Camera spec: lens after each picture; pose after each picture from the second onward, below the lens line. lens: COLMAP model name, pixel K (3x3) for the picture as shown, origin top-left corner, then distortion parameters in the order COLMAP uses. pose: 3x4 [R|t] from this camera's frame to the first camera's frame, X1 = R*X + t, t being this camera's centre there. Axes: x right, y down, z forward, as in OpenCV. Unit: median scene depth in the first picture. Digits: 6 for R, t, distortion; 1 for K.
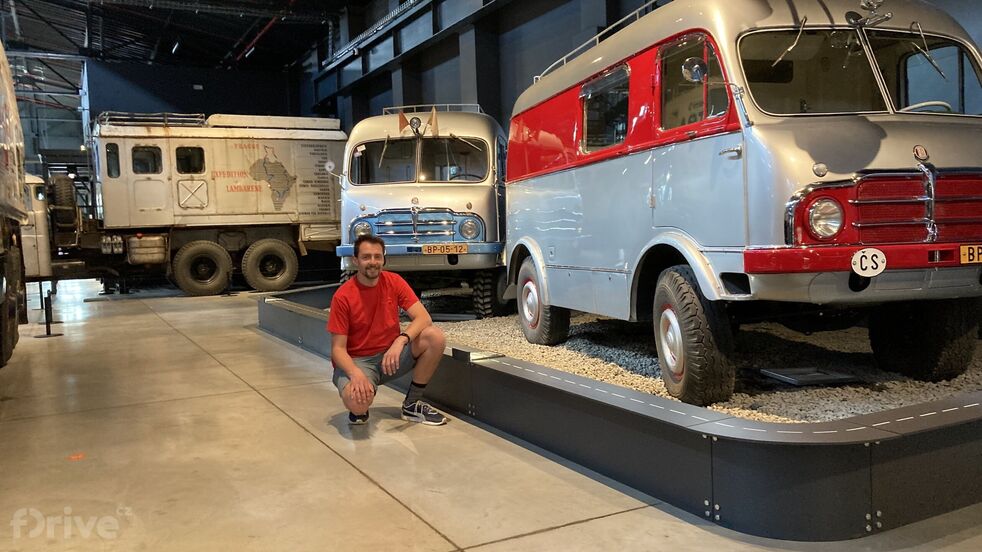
lens RADIAL K [[816.7, 0, 491.0], [0, 816.7, 270.3], [0, 0, 1]] dist [0.009548, 0.004727]
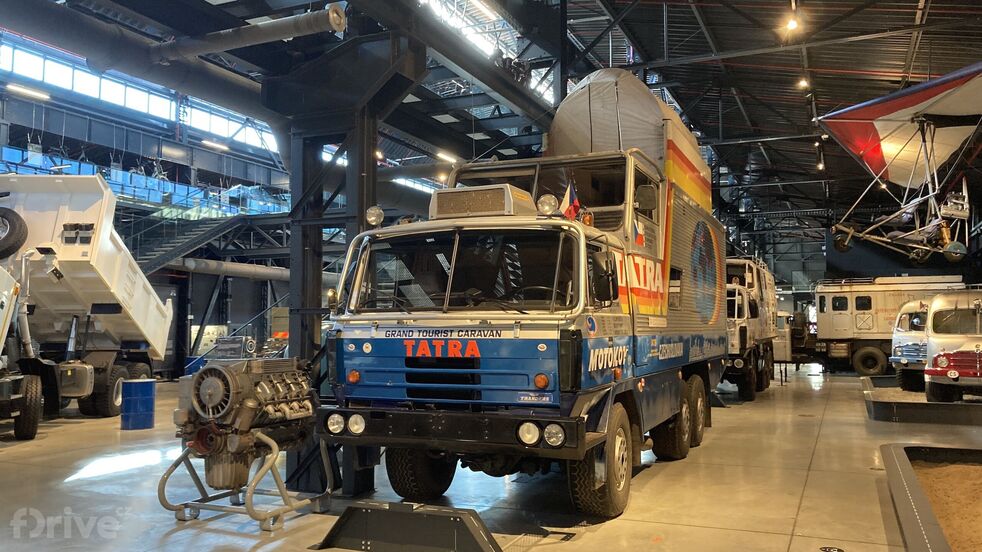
lens RADIAL K [[816.7, 0, 490.7], [0, 816.7, 273.0], [0, 0, 1]] dist [0.009548, 0.004727]
pose [[0.628537, -0.016743, -0.777600, 0.552597], [-0.061154, 0.995609, -0.070869, -0.020306], [0.775372, 0.092097, 0.624753, -0.831341]]
